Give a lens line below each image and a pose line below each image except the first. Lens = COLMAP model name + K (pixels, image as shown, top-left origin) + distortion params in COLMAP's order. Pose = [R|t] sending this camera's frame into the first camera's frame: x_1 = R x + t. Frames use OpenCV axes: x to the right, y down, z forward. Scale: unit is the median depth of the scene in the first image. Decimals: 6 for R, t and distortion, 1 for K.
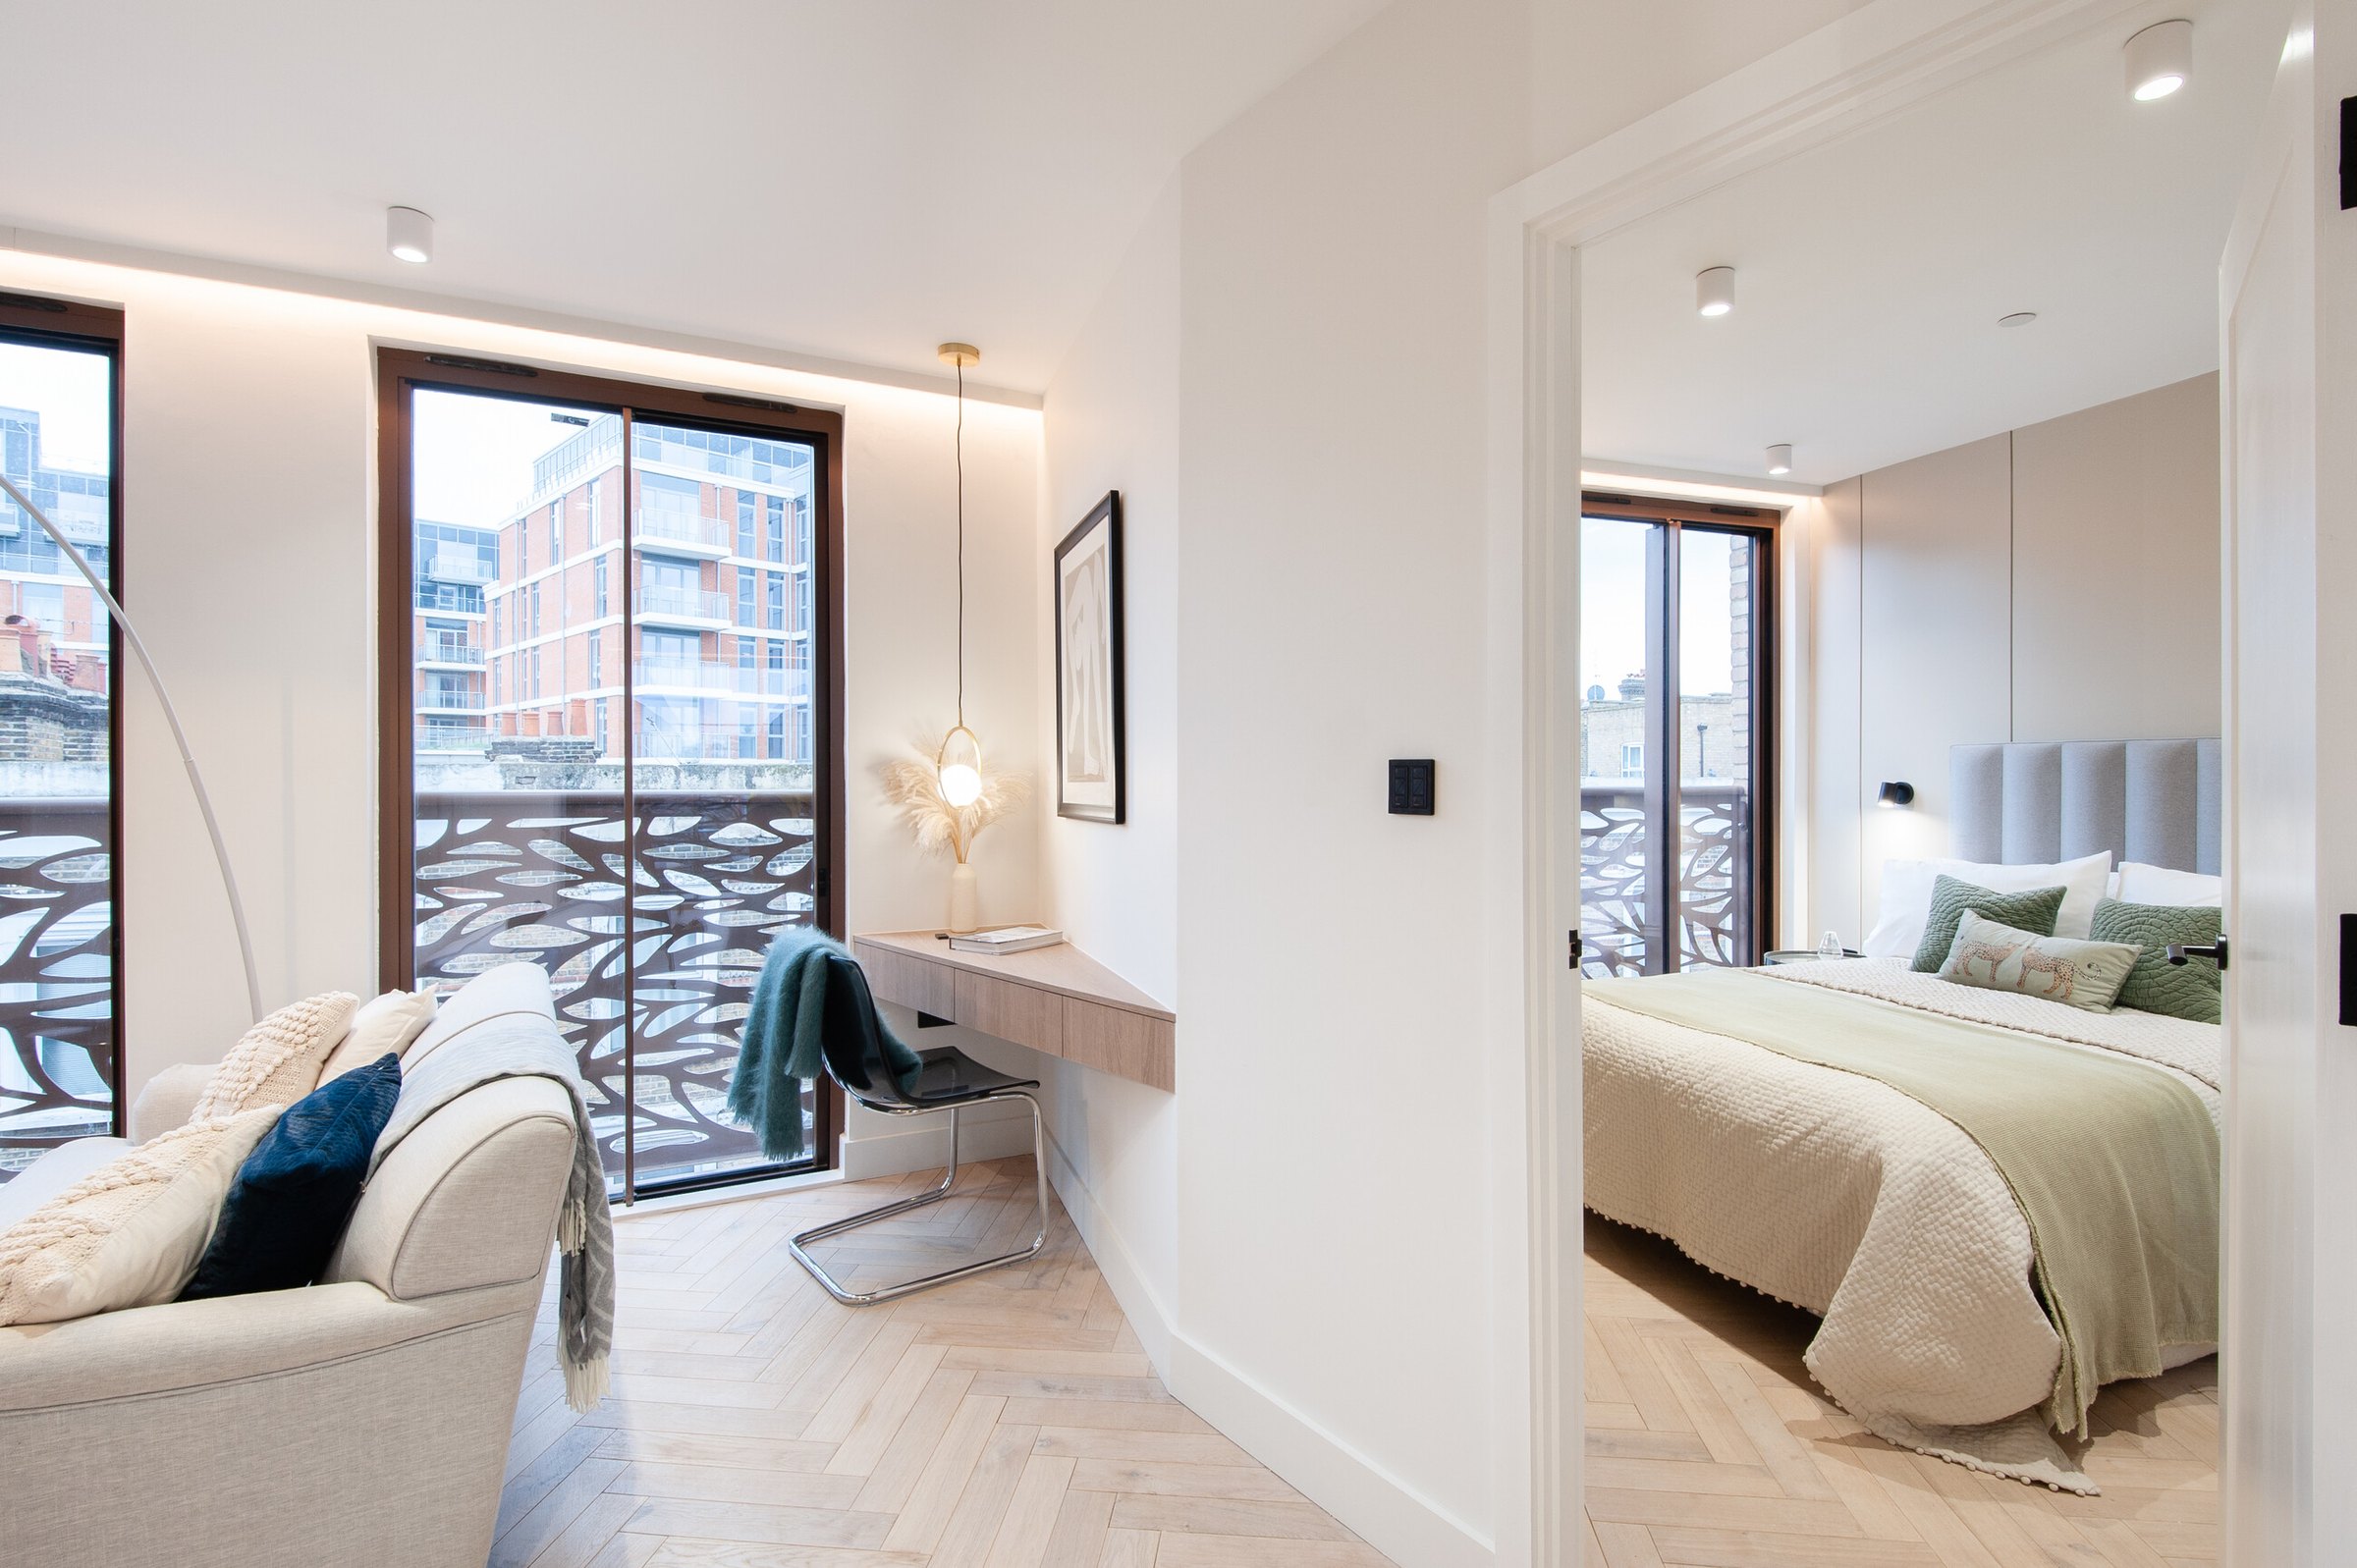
lens RADIAL K [[1174.1, 0, 1178.7], [0, 1174.1, 805.8], [0, 0, 1]] dist [-0.003131, -0.000632]
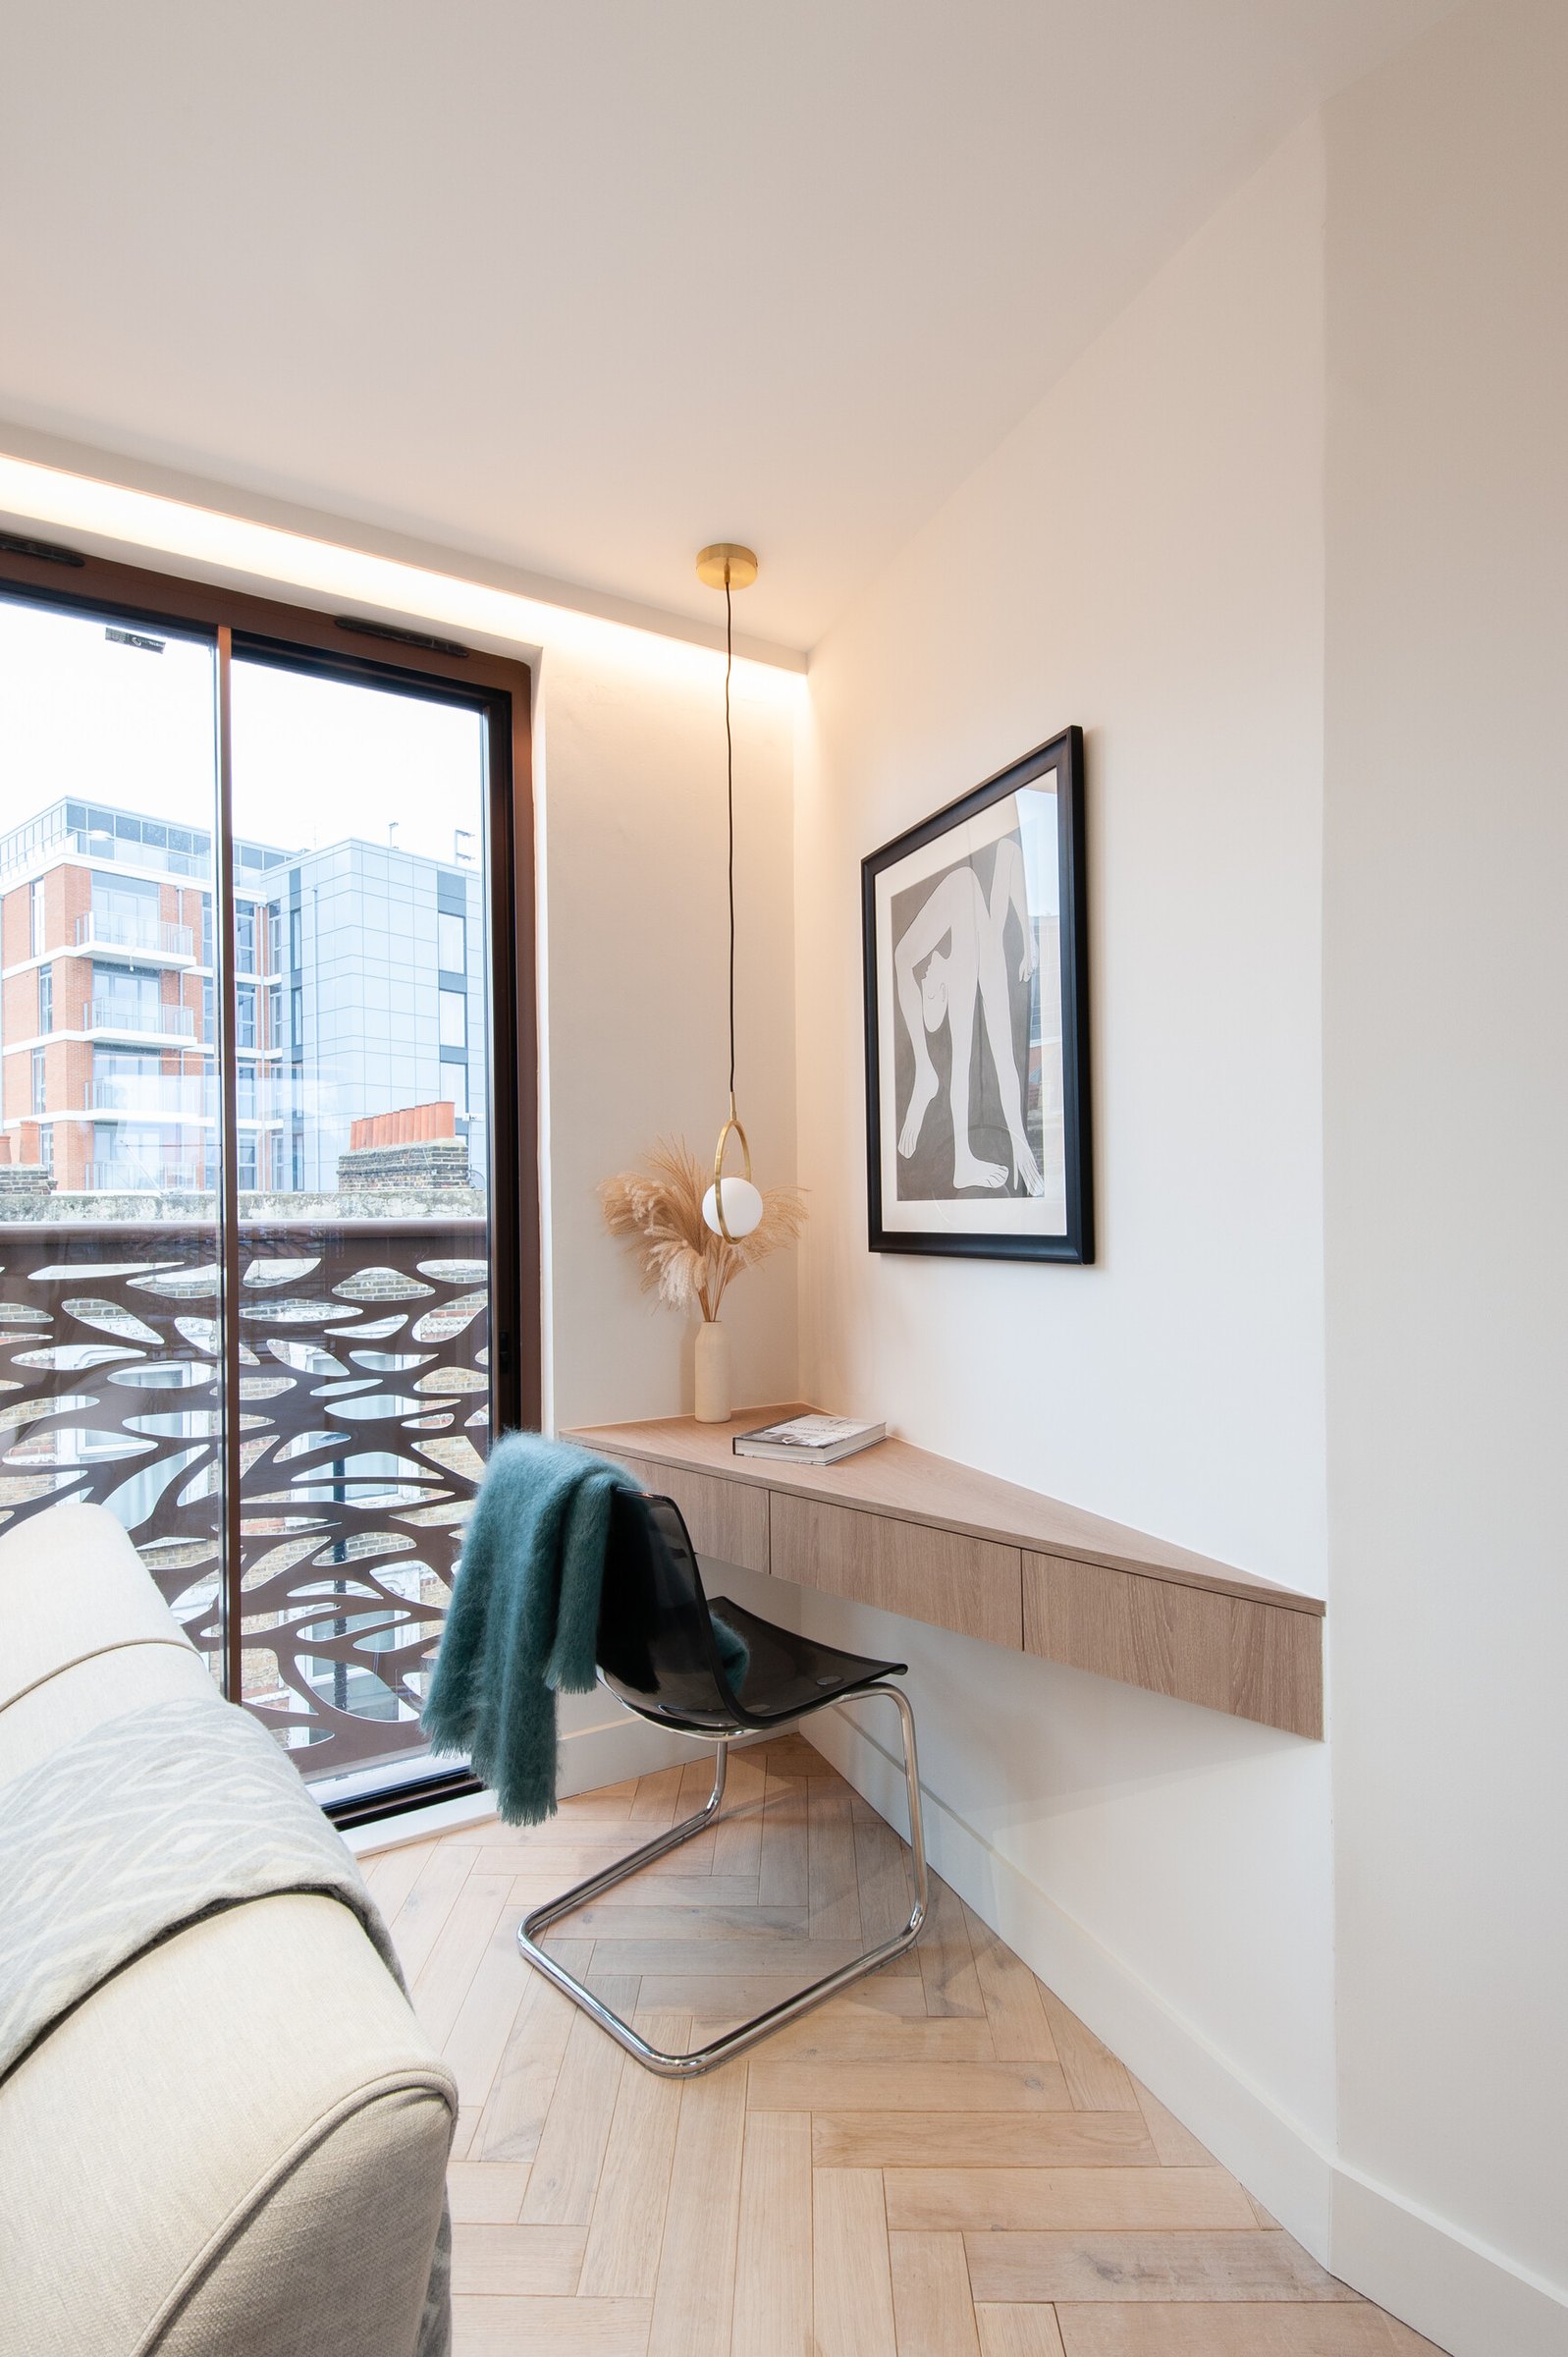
lens RADIAL K [[1269.9, 0, 790.1], [0, 1269.9, 1225.1], [0, 0, 1]] dist [0.000410, -0.000585]
pose [[0.997421, -0.010466, 0.071010, -0.205062], [0.011113, 0.999900, -0.008719, -0.000699], [-0.070912, 0.009486, 0.997437, 0.273596]]
